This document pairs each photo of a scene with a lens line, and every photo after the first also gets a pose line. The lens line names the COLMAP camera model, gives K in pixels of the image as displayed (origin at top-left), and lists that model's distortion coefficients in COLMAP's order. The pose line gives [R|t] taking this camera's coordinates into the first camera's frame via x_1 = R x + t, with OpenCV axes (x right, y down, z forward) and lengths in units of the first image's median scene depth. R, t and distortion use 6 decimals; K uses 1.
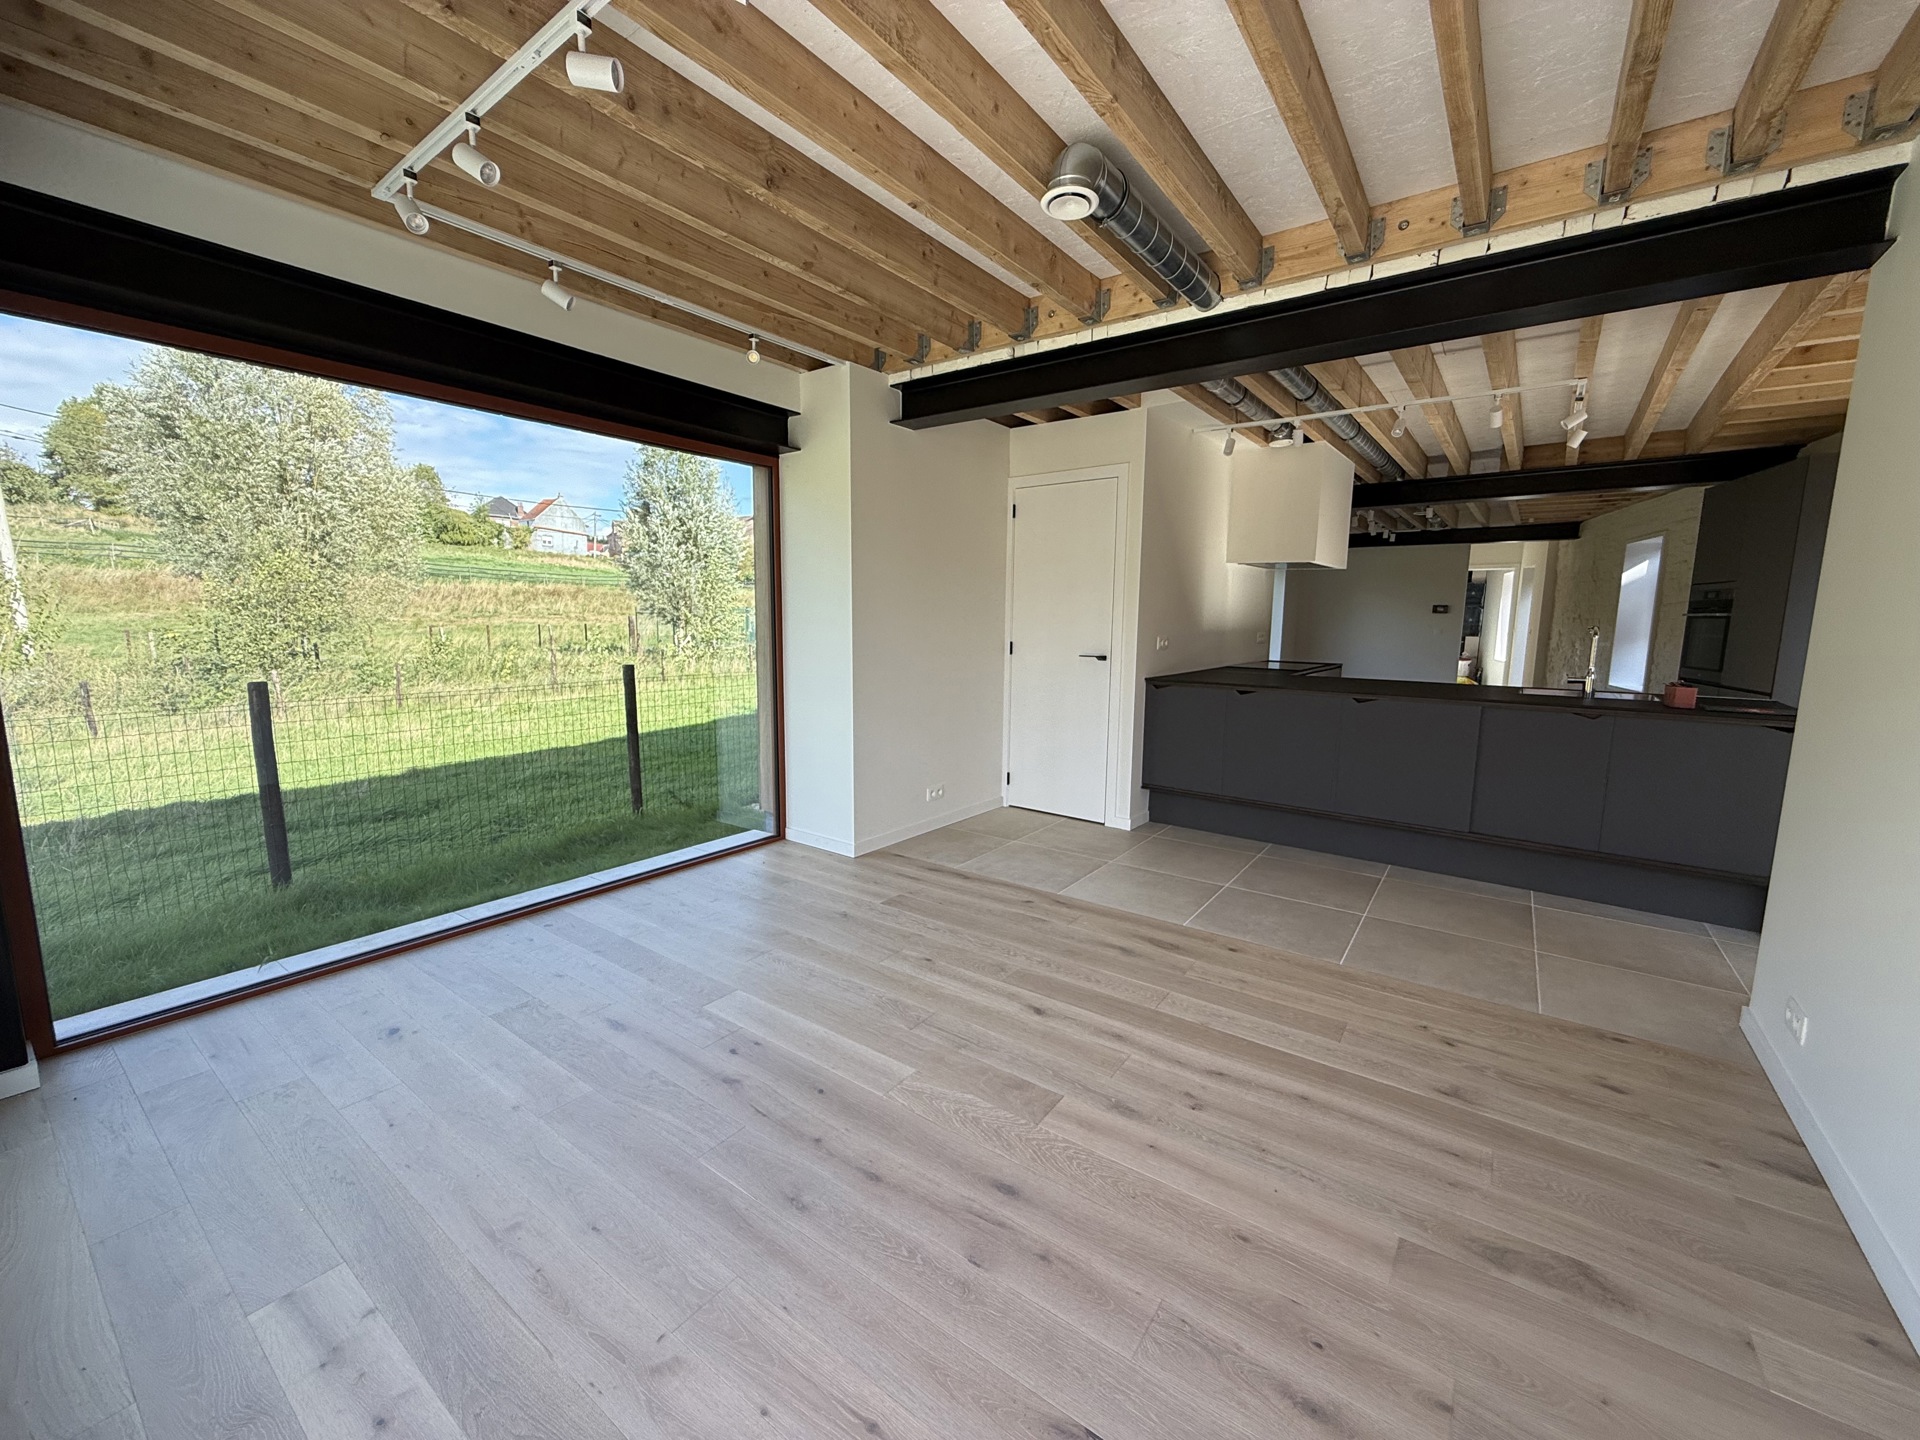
lens RADIAL K [[762.0, 0, 958.7], [0, 762.0, 717.5], [0, 0, 1]] dist [0.022395, 0.000086]
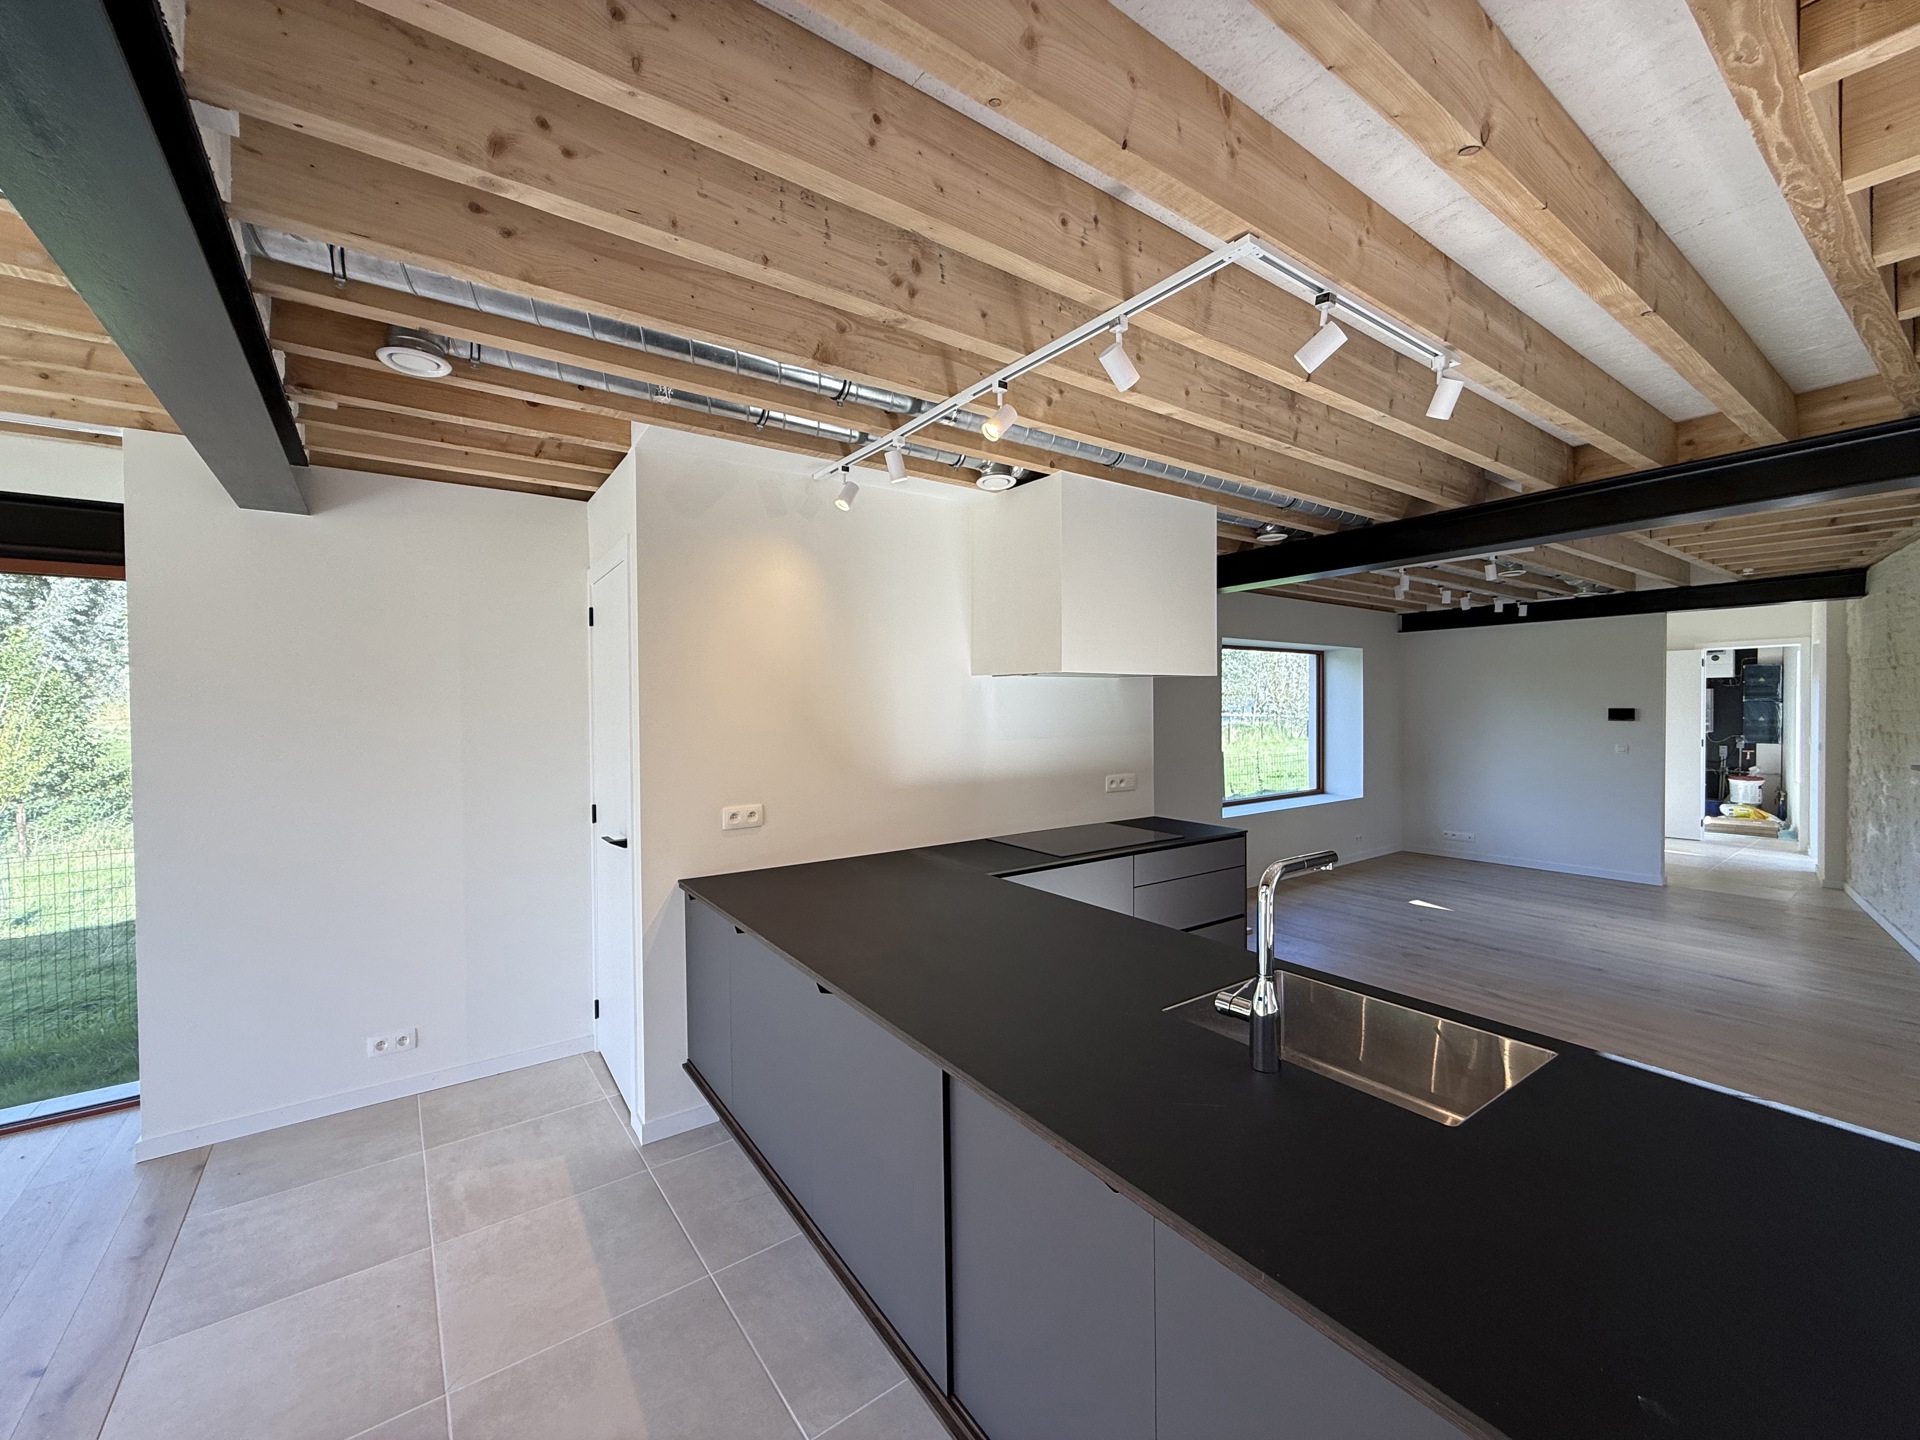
lens RADIAL K [[770.4, 0, 944.9], [0, 770.4, 720.8], [0, 0, 1]] dist [0.000142, -0.000006]
pose [[0.951127, -0.015909, -0.308389, 0.734580], [-0.020704, 0.993140, -0.115087, -0.128490], [0.308104, 0.115848, 0.944273, 0.563127]]
